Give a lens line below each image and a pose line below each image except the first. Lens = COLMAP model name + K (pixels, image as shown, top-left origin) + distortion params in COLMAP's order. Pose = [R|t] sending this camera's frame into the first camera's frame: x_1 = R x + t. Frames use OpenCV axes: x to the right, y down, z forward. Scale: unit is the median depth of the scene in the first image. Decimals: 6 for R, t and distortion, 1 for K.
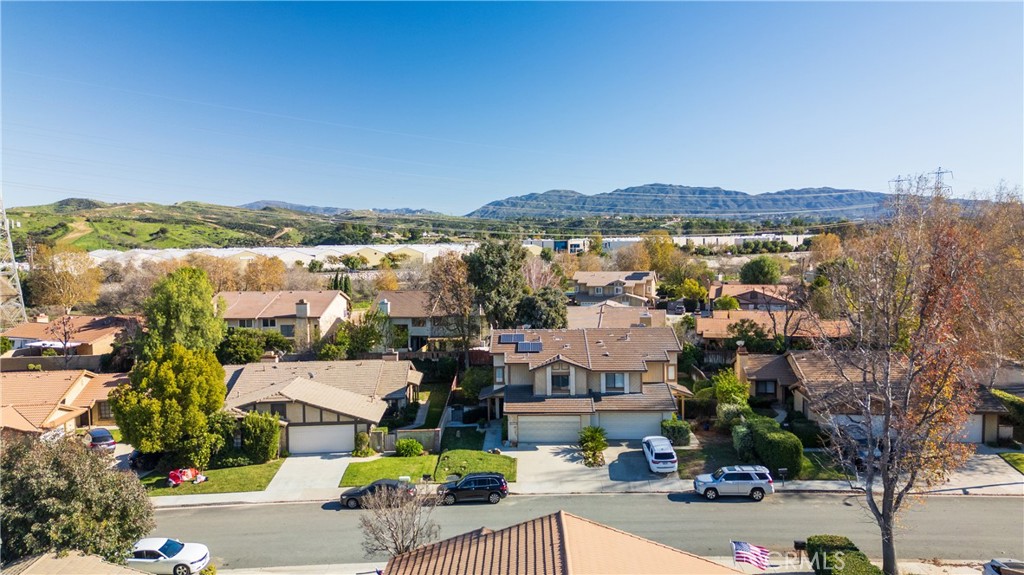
lens RADIAL K [[712.7, 0, 512.0], [0, 712.7, 287.5], [0, 0, 1]] dist [0.097203, -0.105910]
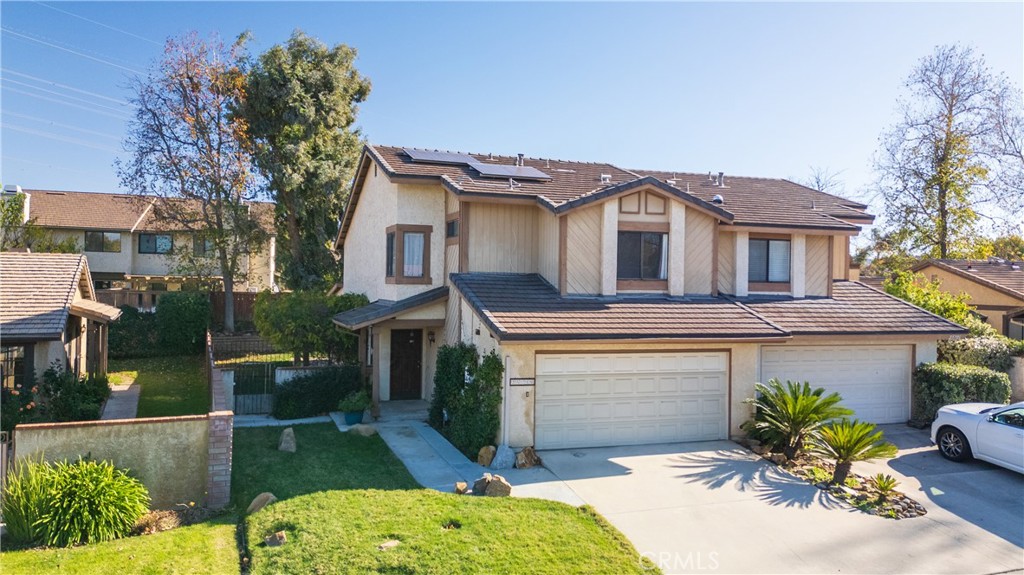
lens RADIAL K [[760.0, 0, 512.0], [0, 760.0, 287.5], [0, 0, 1]] dist [0.045883, -0.004072]
pose [[0.929774, 0.027641, 0.367091, -0.108763], [-0.004613, 0.997974, -0.063461, 0.172118], [-0.368101, 0.057311, 0.928018, 0.728662]]
